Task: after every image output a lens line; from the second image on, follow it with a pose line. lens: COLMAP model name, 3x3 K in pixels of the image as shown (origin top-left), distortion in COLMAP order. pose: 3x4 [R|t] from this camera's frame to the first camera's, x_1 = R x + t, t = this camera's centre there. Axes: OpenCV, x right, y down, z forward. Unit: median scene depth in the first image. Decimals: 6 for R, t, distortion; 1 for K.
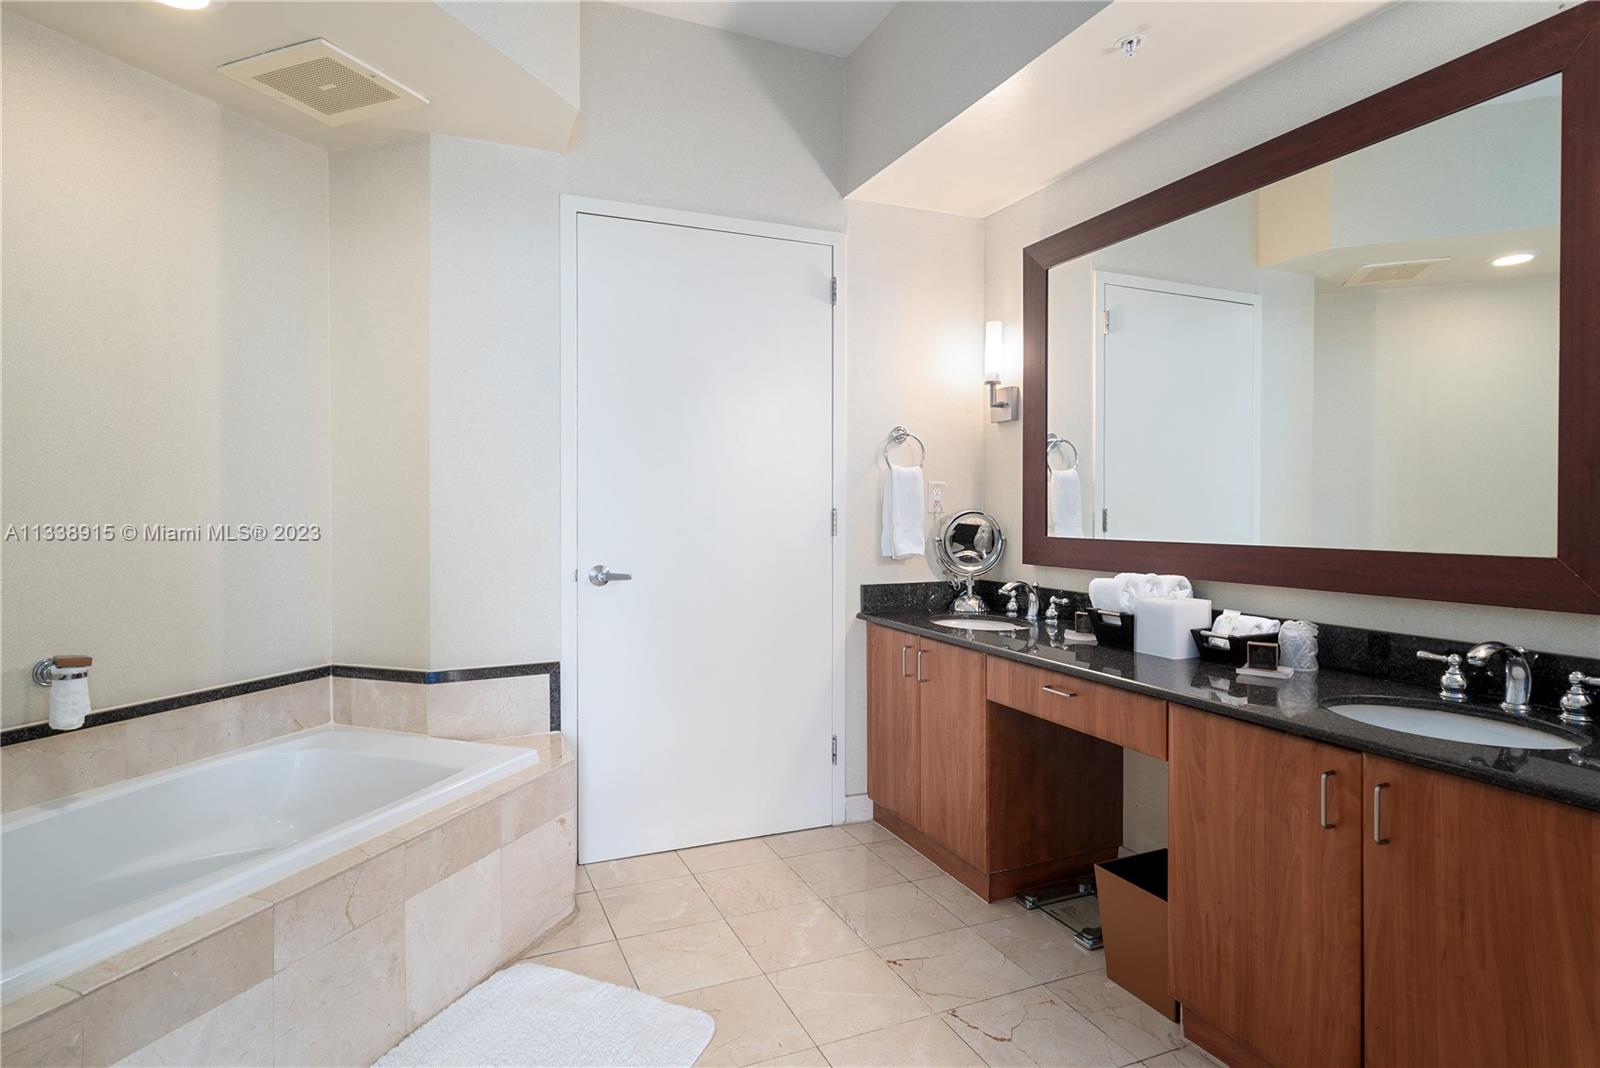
lens RADIAL K [[867.1, 0, 774.2], [0, 867.1, 509.6], [0, 0, 1]] dist [0.000685, 0.002091]
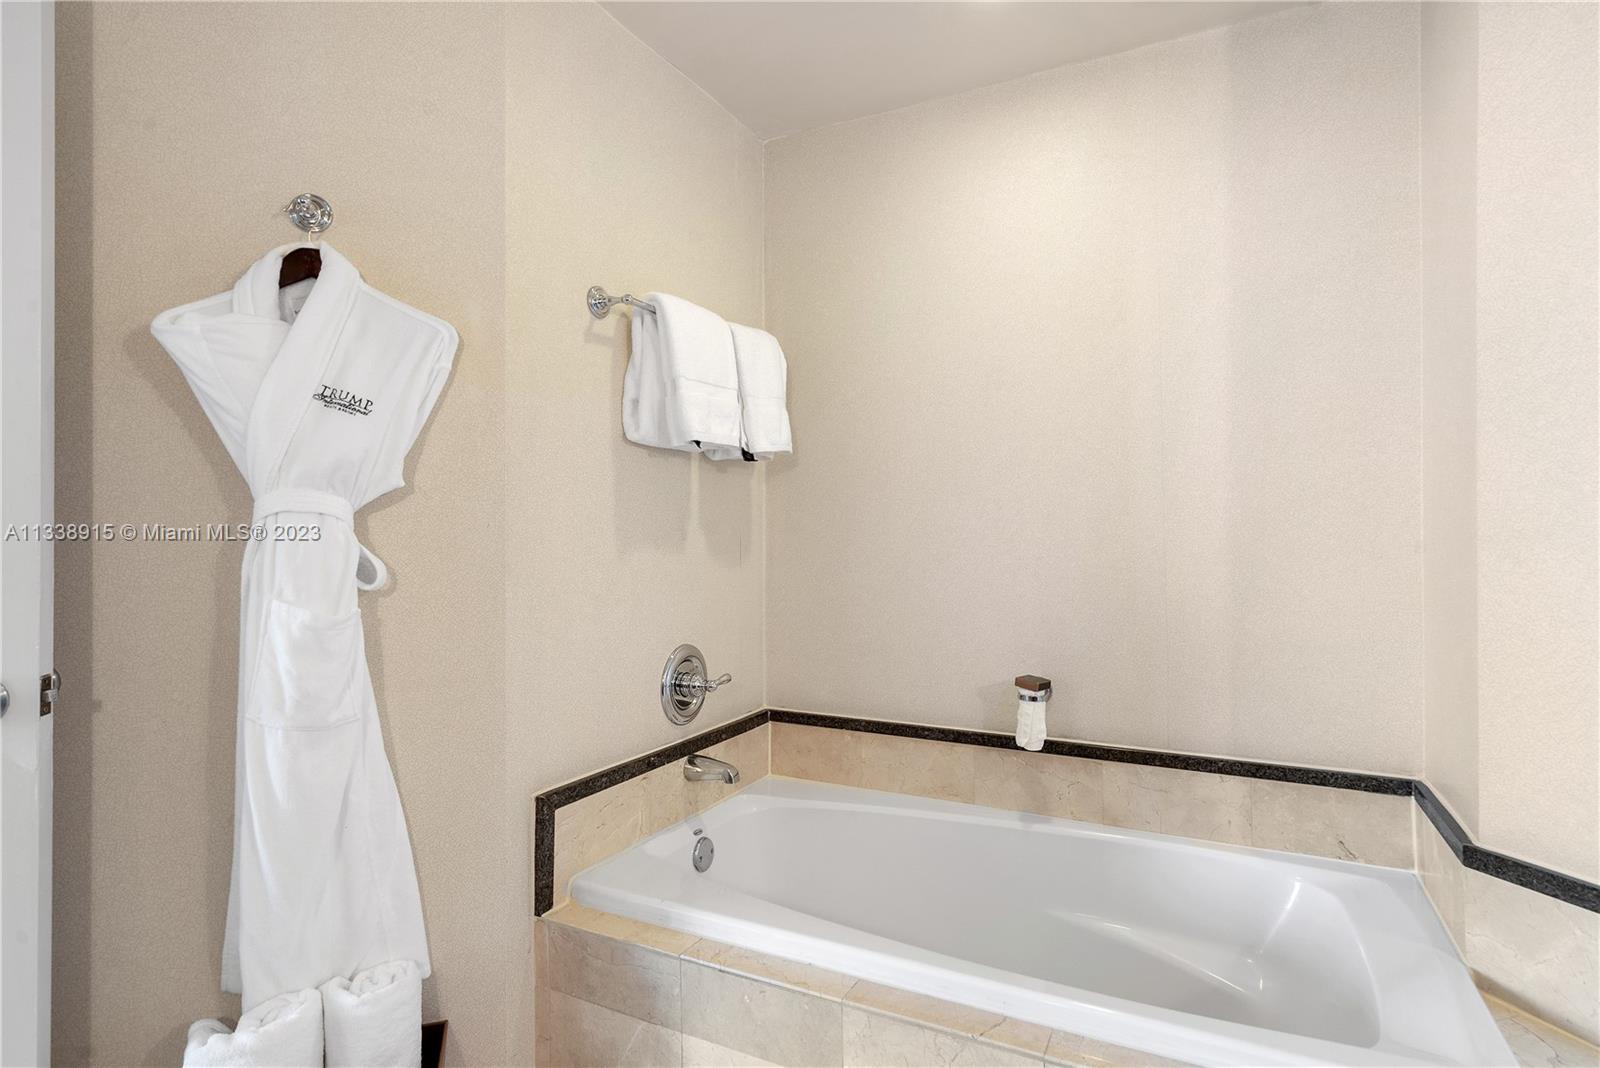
lens RADIAL K [[827.1, 0, 800.0], [0, 827.1, 534.0], [0, 0, 1]] dist [0.002480, 0.000667]
pose [[-0.078320, -0.004800, -0.996917, 0.172868], [-0.009141, 0.999950, -0.004096, 0.007613], [0.996886, 0.008792, -0.078360, 0.795517]]
